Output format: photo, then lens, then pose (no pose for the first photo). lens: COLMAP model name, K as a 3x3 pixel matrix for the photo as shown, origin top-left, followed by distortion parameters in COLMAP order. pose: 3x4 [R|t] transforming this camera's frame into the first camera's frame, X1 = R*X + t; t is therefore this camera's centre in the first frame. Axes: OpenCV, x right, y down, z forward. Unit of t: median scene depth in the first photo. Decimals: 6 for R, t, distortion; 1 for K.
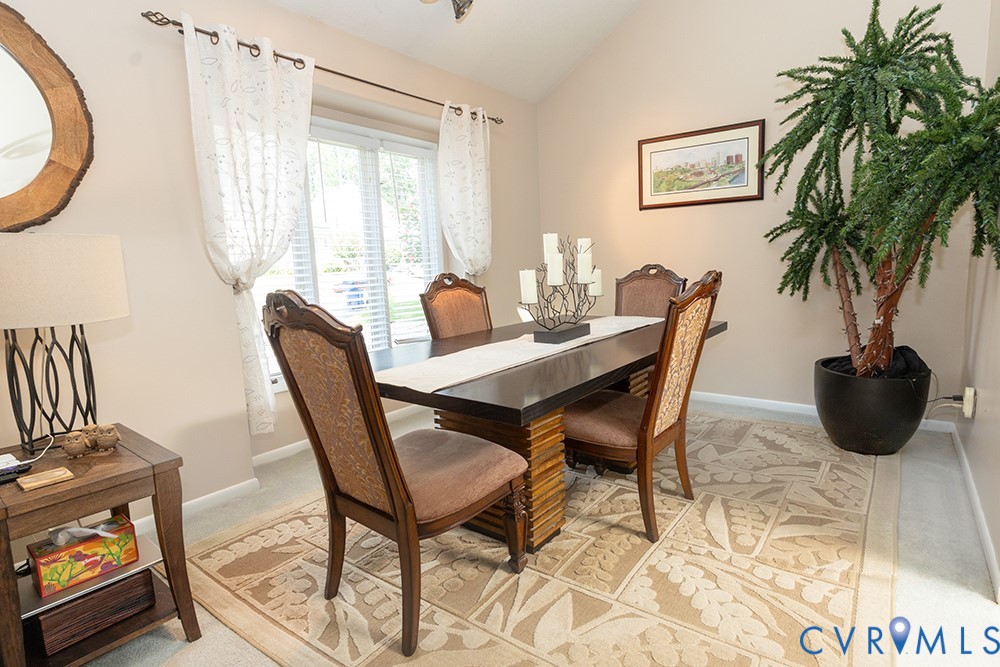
lens RADIAL K [[505.3, 0, 538.5], [0, 505.3, 329.9], [0, 0, 1]] dist [-0.003307, 0.000149]
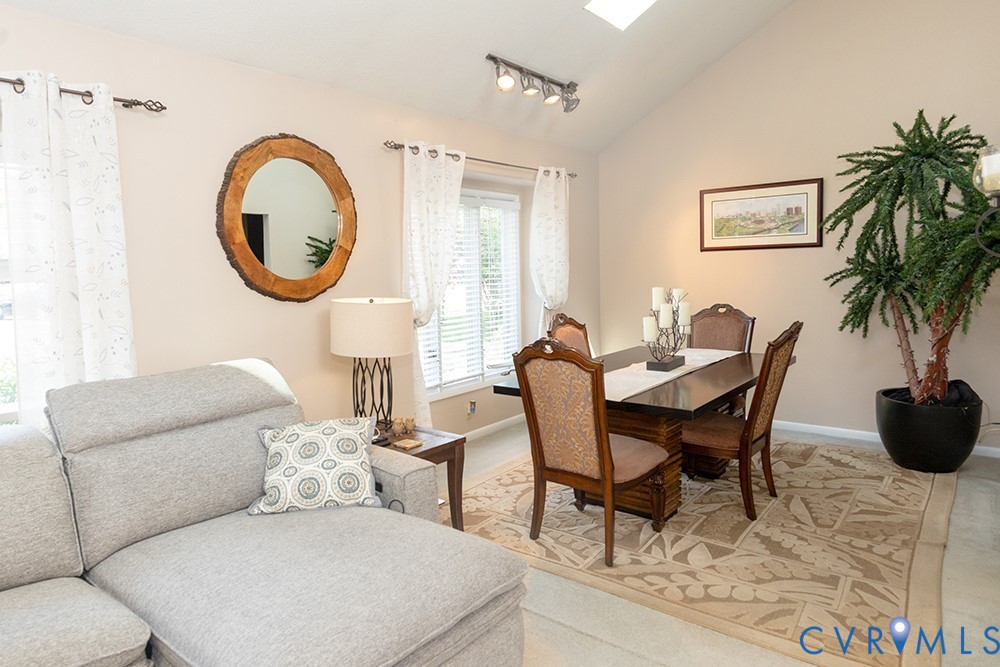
lens RADIAL K [[616.7, 0, 434.5], [0, 616.7, 313.9], [0, 0, 1]] dist [0.000402, 0.000076]
pose [[0.993467, 0.010168, -0.113664, -0.332026], [-0.017175, 0.998000, -0.060834, -0.013059], [0.112818, 0.062388, 0.991655, -0.585834]]
